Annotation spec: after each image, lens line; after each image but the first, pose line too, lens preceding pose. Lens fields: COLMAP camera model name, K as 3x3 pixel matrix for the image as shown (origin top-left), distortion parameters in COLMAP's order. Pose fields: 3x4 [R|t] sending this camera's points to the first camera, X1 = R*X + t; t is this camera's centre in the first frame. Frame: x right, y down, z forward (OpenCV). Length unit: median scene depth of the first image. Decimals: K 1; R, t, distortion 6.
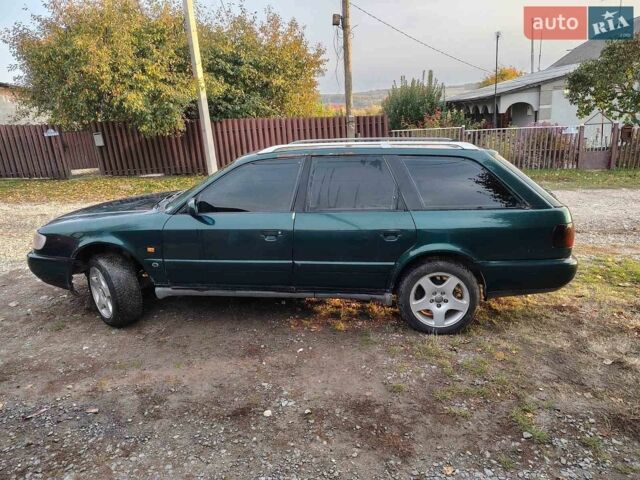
lens RADIAL K [[427.5, 0, 321.7], [0, 427.5, 241.1], [0, 0, 1]] dist [0.025750, -0.007878]
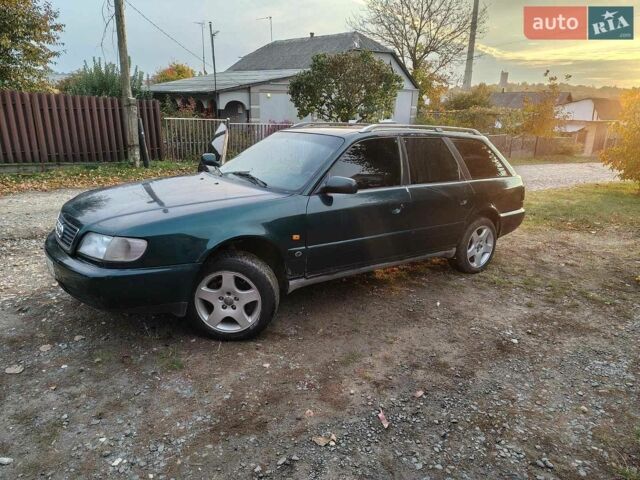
lens RADIAL K [[427.5, 0, 321.4], [0, 427.5, 239.7], [0, 0, 1]] dist [0.025750, -0.007878]
pose [[0.733184, -0.125355, 0.668376, -0.869540], [0.119720, 0.991306, 0.054592, -0.015664], [-0.669408, 0.039992, 0.741817, 0.288375]]
